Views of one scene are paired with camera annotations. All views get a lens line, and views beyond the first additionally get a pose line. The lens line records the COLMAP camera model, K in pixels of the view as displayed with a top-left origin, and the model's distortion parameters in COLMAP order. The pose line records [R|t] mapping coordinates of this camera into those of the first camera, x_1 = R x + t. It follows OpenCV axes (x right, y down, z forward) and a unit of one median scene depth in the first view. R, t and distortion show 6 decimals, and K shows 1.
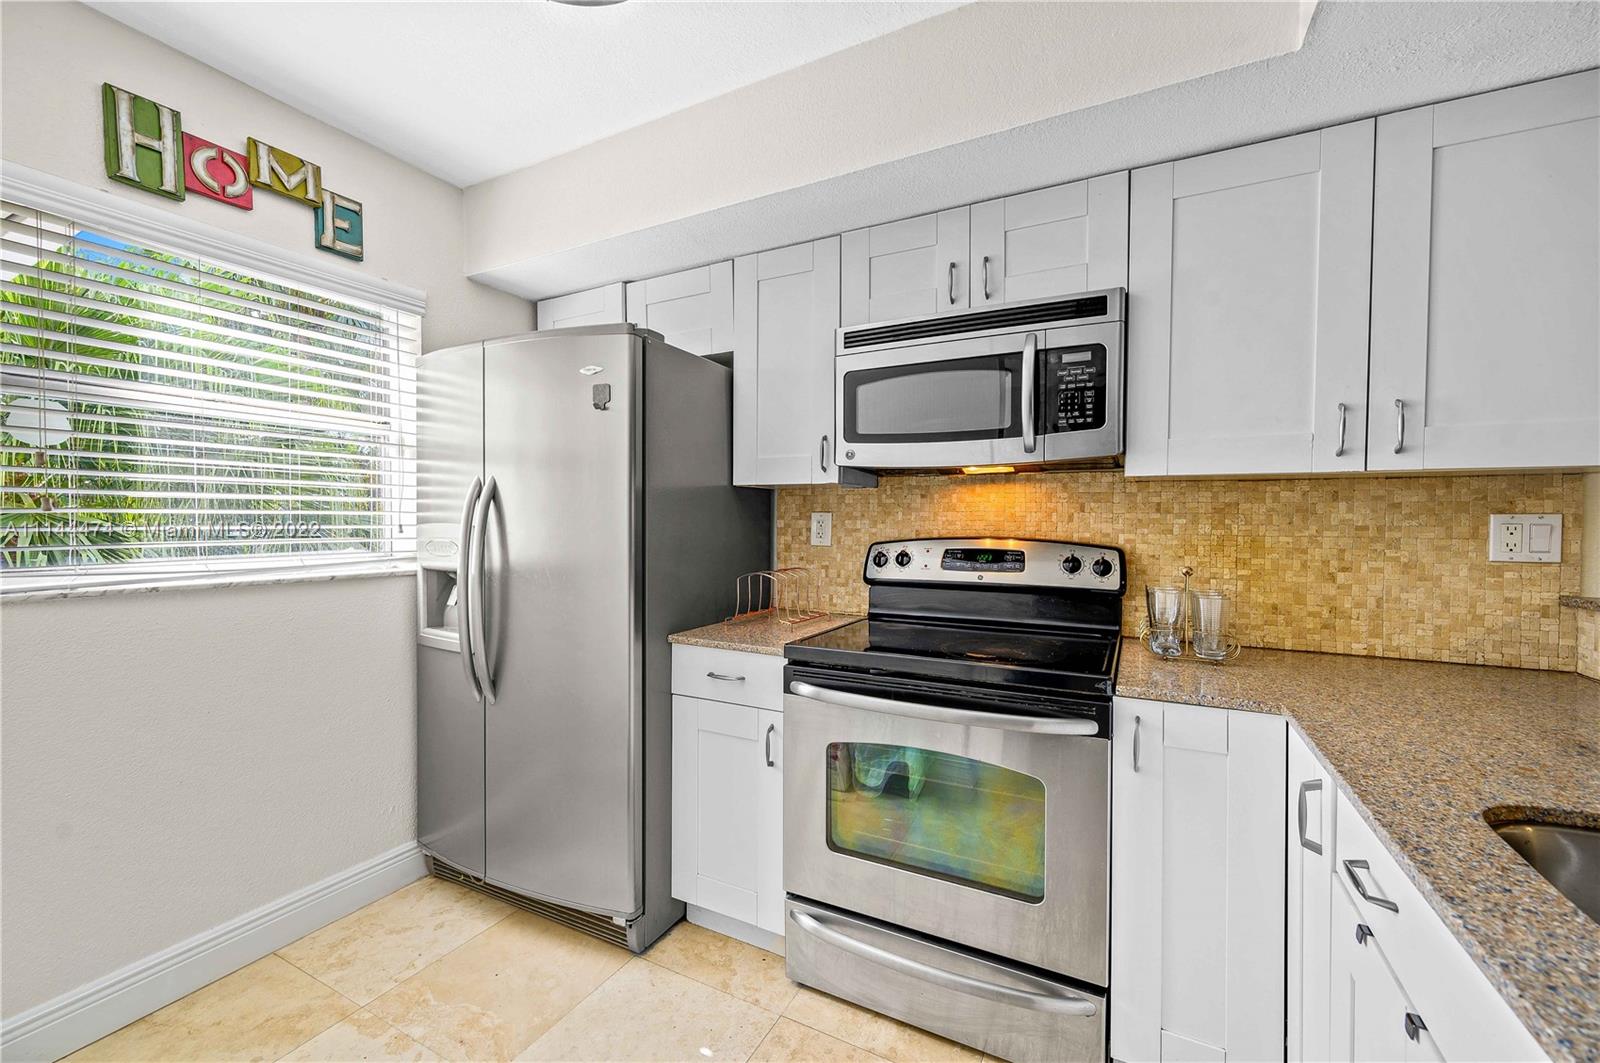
lens RADIAL K [[640.1, 0, 777.7], [0, 640.1, 528.6], [0, 0, 1]] dist [0.000856, 0.000853]
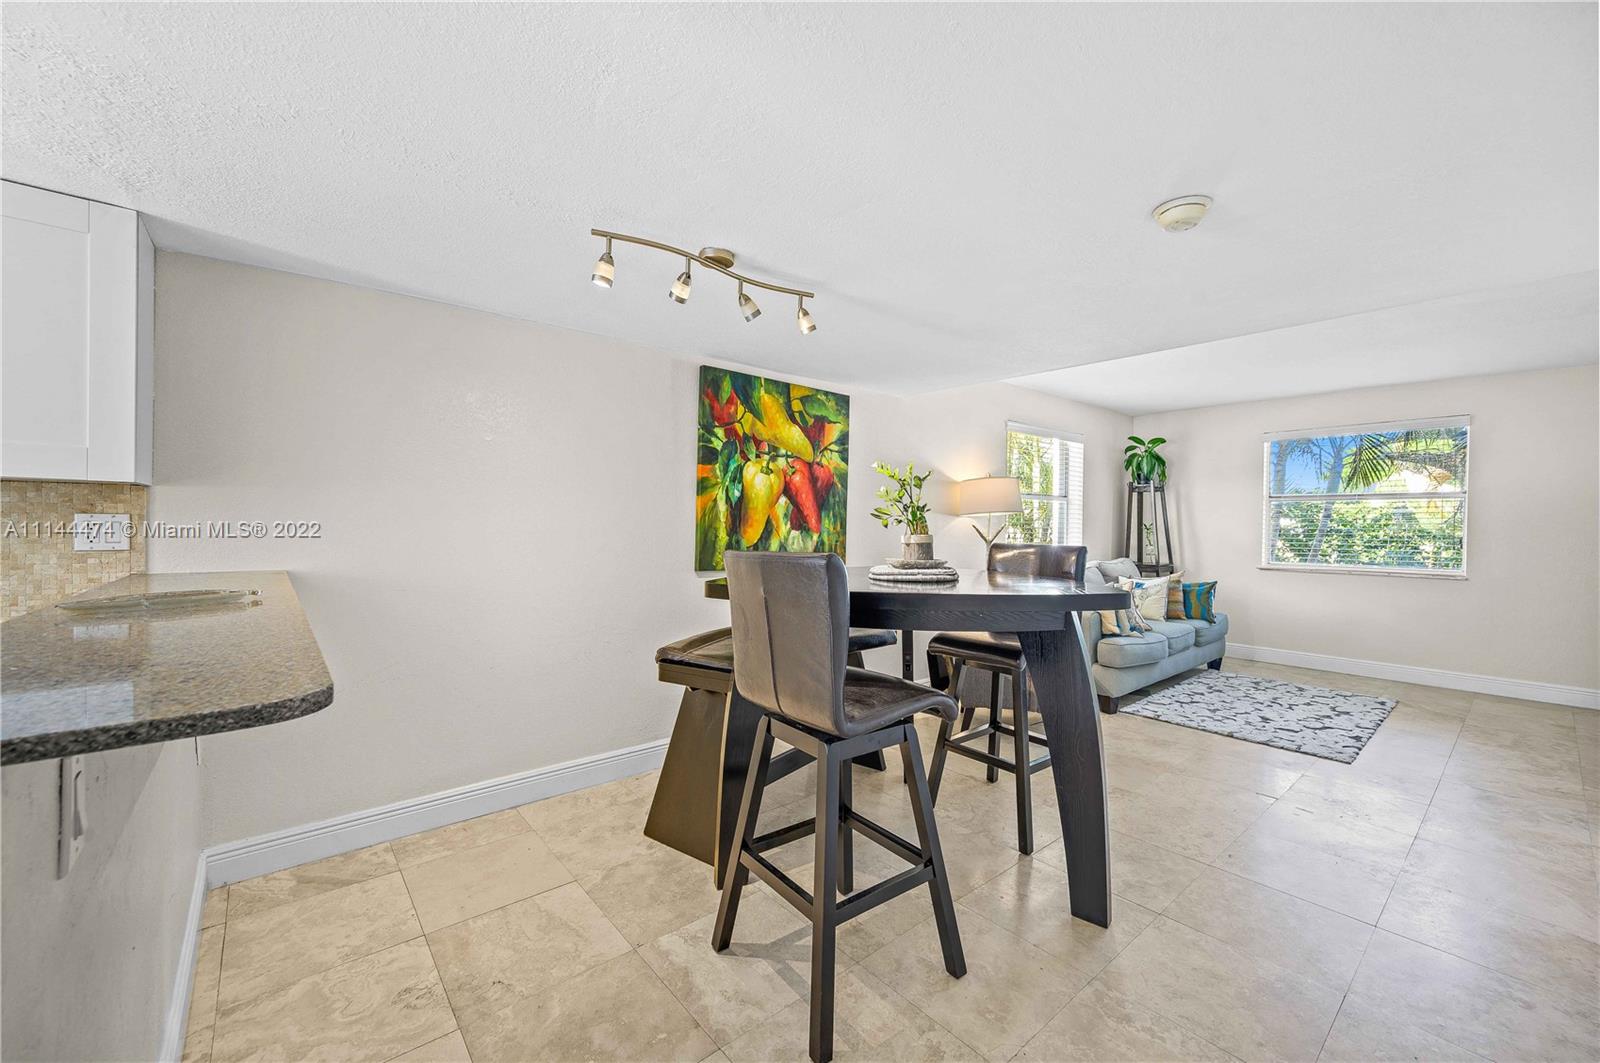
lens RADIAL K [[640.1, 0, 792.6], [0, 640.1, 530.4], [0, 0, 1]] dist [0.000856, 0.000853]
pose [[0.377155, -0.005500, 0.926134, 0.454569], [0.006771, 0.999972, 0.003181, 0.015725], [-0.926125, 0.005071, 0.377182, -0.754894]]
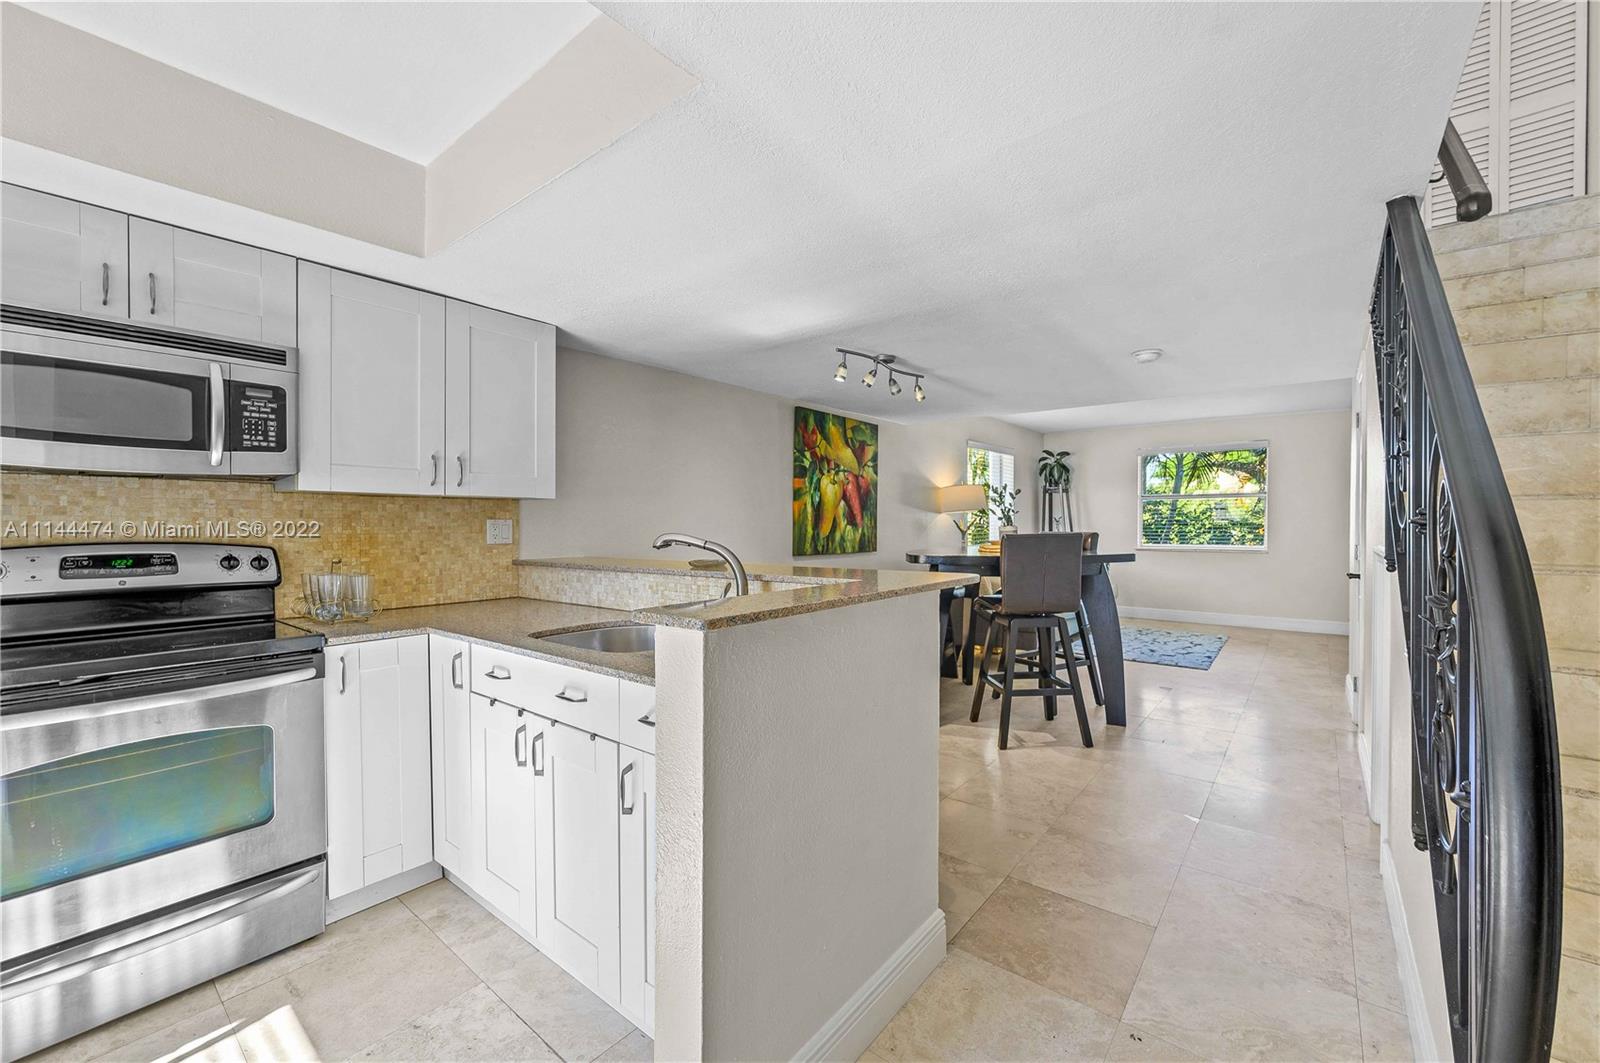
lens RADIAL K [[640.1, 0, 792.3], [0, 640.1, 529.8], [0, 0, 1]] dist [0.000856, 0.000853]
pose [[0.203207, -0.014874, 0.979023, -0.533879], [0.018873, 0.999758, 0.011272, 0.003600], [-0.978954, 0.016186, 0.203439, -0.254715]]
